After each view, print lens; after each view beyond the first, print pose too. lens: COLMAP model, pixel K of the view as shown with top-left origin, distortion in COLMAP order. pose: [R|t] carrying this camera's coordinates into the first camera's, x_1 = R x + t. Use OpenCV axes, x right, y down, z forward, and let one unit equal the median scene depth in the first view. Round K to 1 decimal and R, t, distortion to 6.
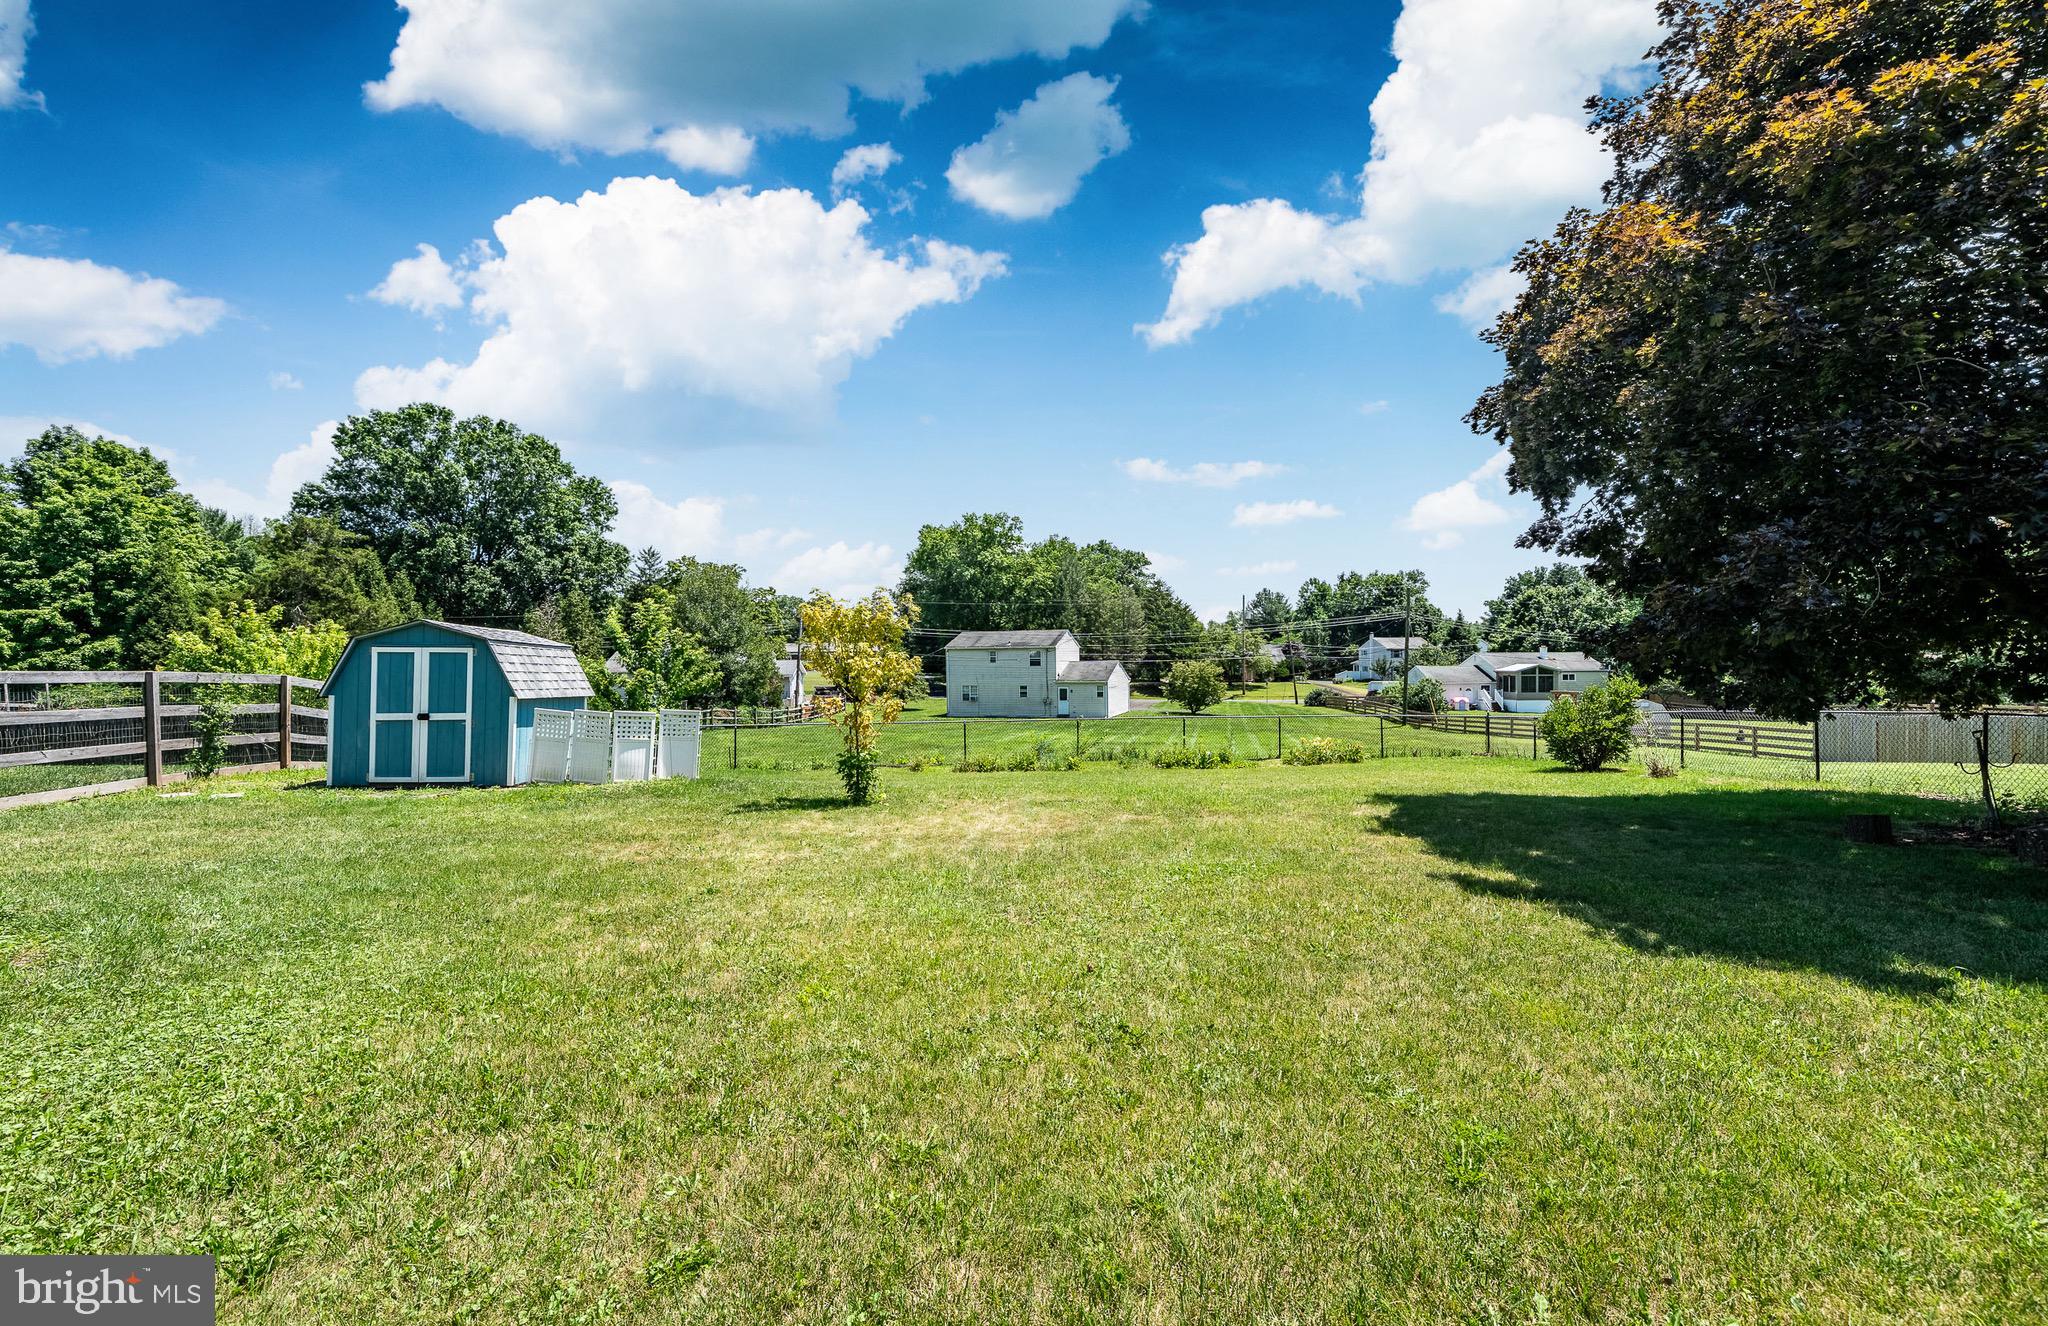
lens RADIAL K [[892.7, 0, 1011.9], [0, 892.7, 665.3], [0, 0, 1]] dist [-0.003018, -0.000319]
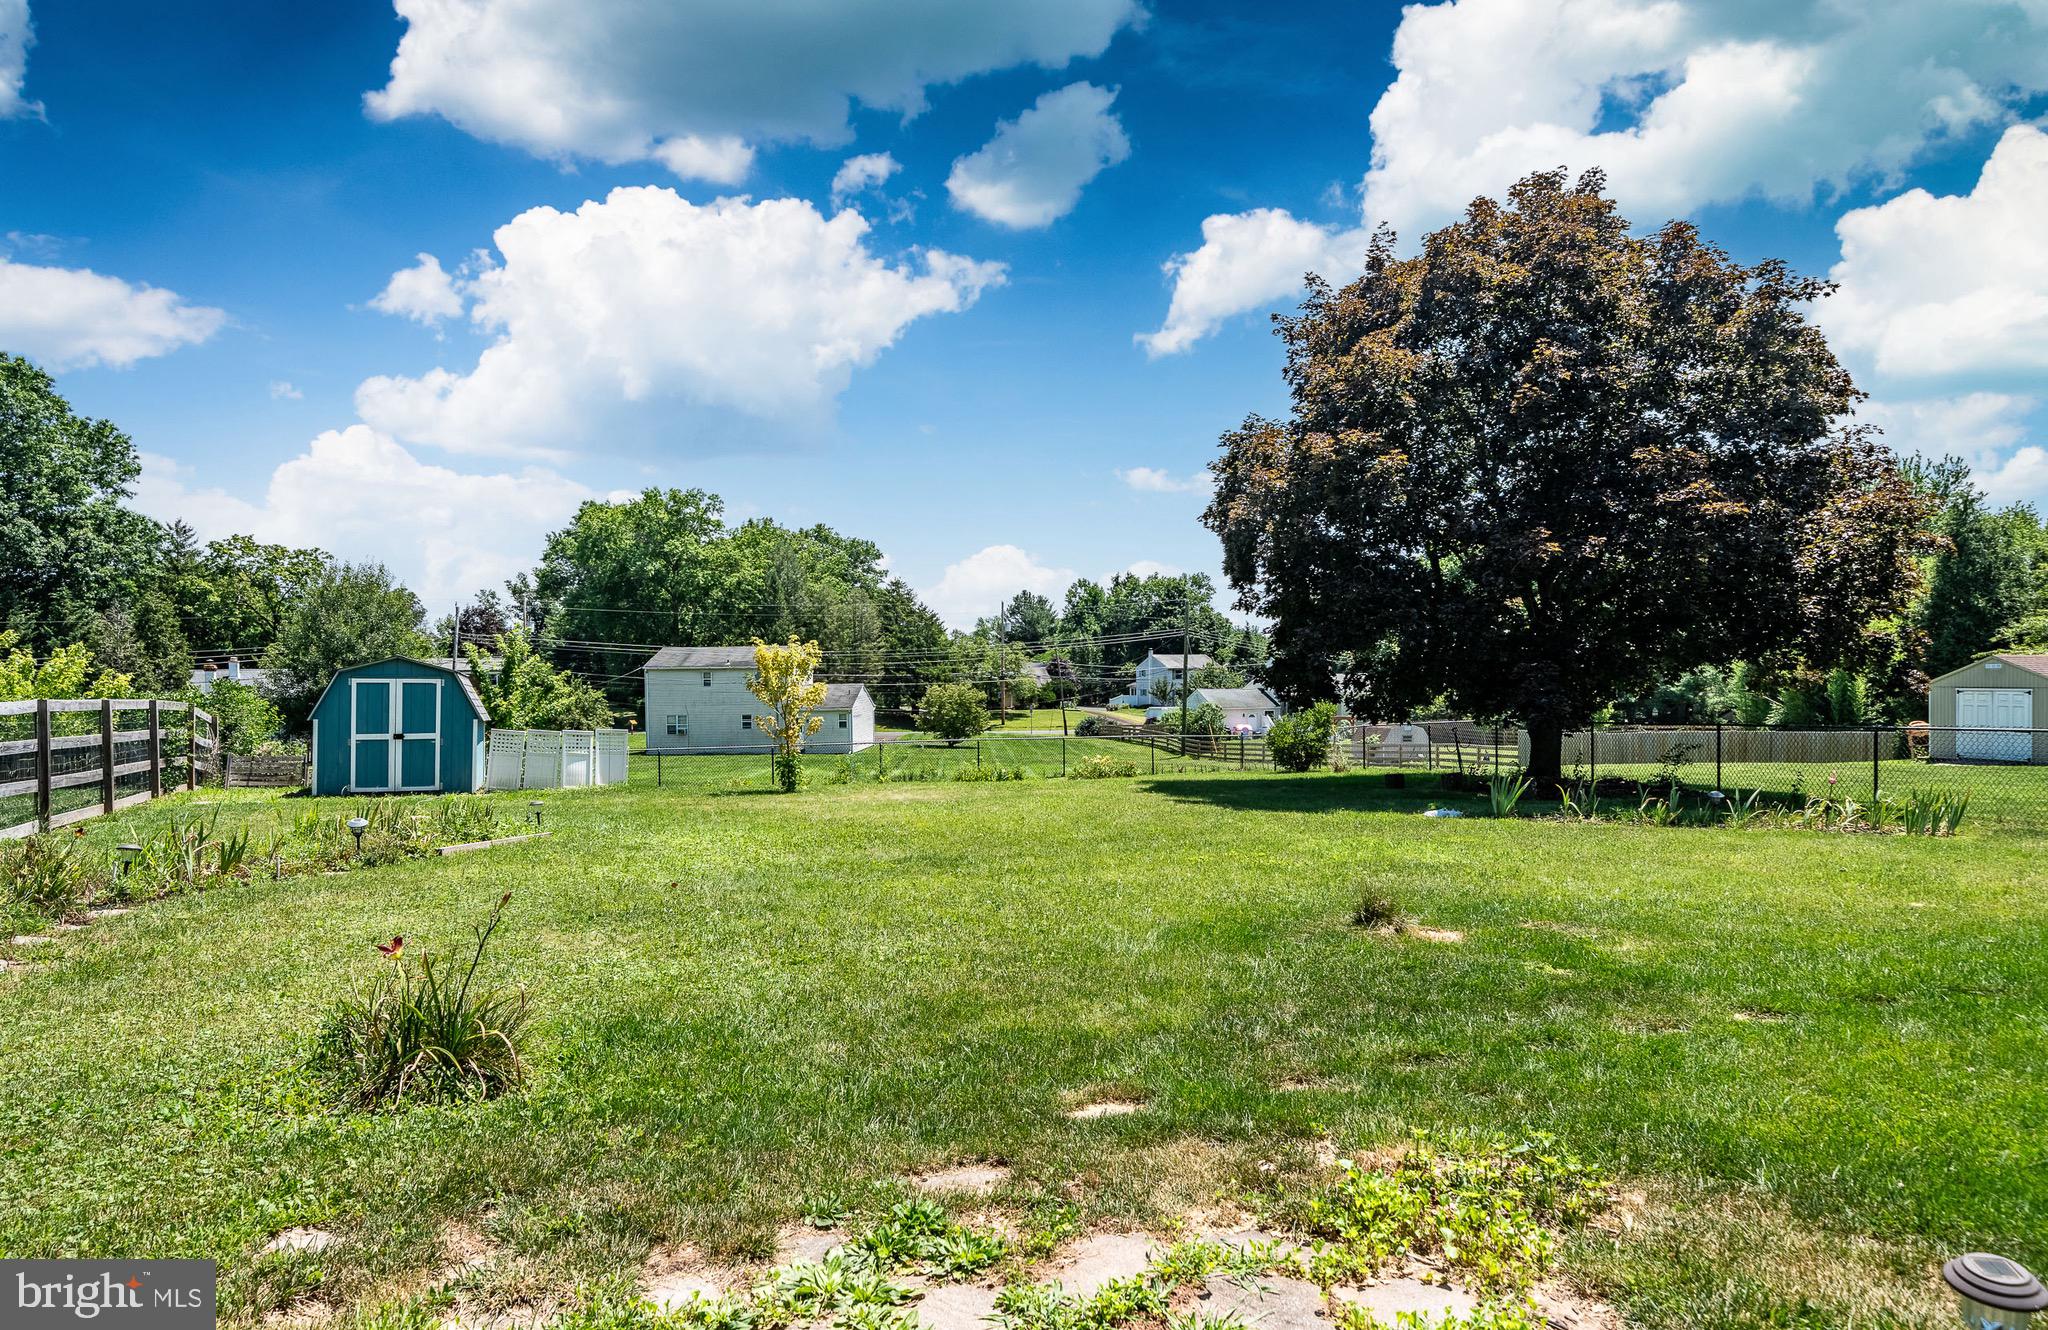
lens RADIAL K [[1188.6, 0, 1006.9], [0, 1188.6, 669.6], [0, 0, 1]] dist [0.008860, -0.004568]
pose [[0.965864, 0.002263, 0.259041, -0.033043], [0.001838, 0.999877, -0.015588, -0.000685], [-0.259044, 0.015532, 0.965741, -0.088446]]
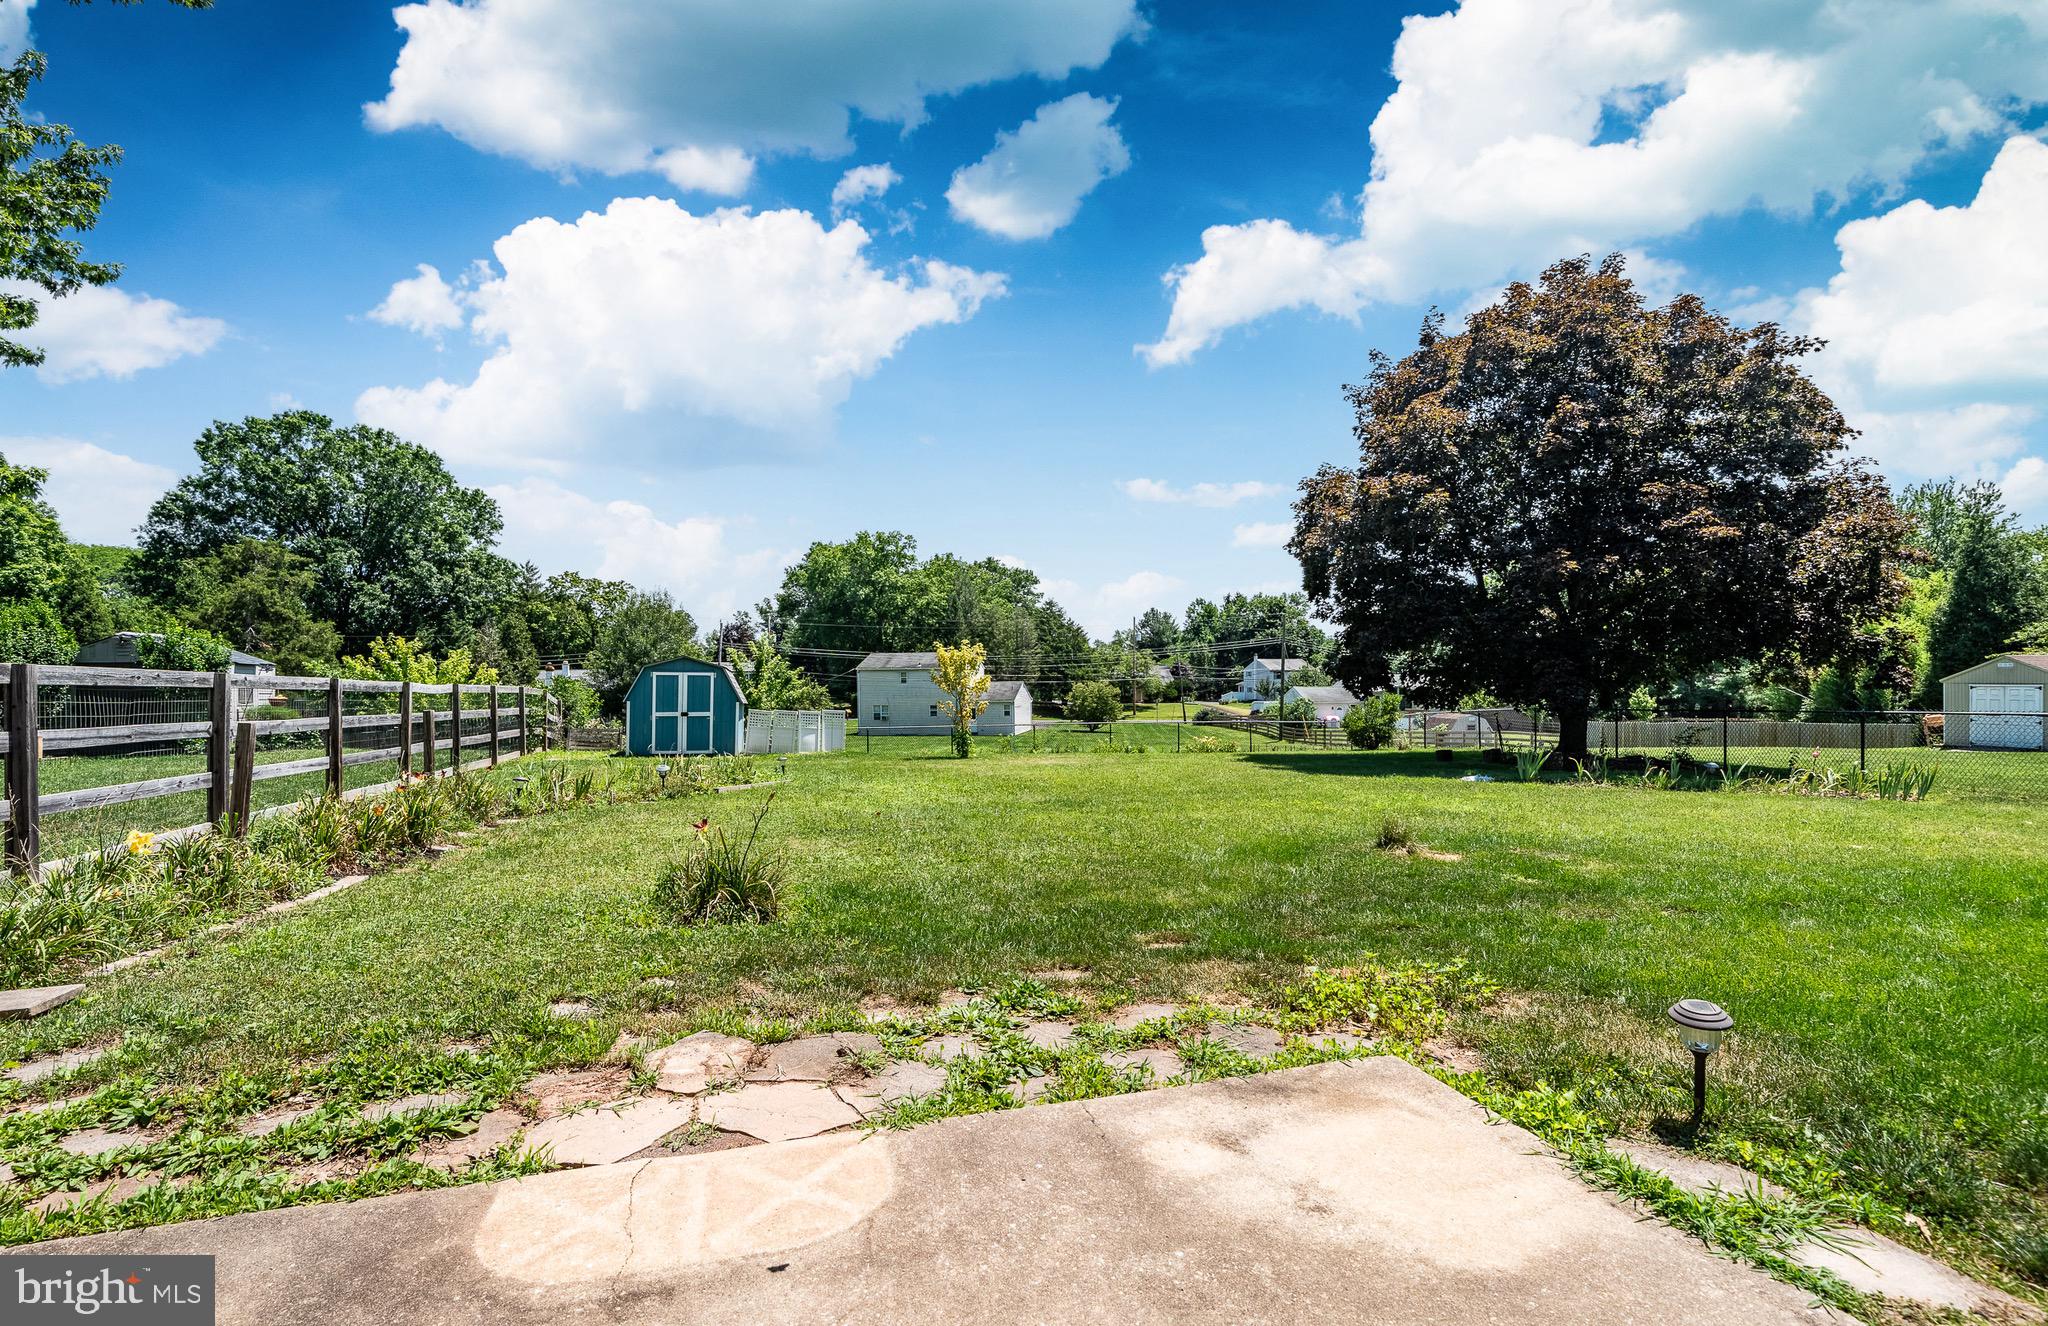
lens RADIAL K [[944.4, 0, 1015.8], [0, 944.4, 667.0], [0, 0, 1]] dist [0.005344, 0.000912]
pose [[0.991183, 0.003653, 0.132449, -0.032909], [-0.000943, 0.999789, -0.020521, 0.000640], [-0.132496, 0.020215, 0.990977, -0.095372]]
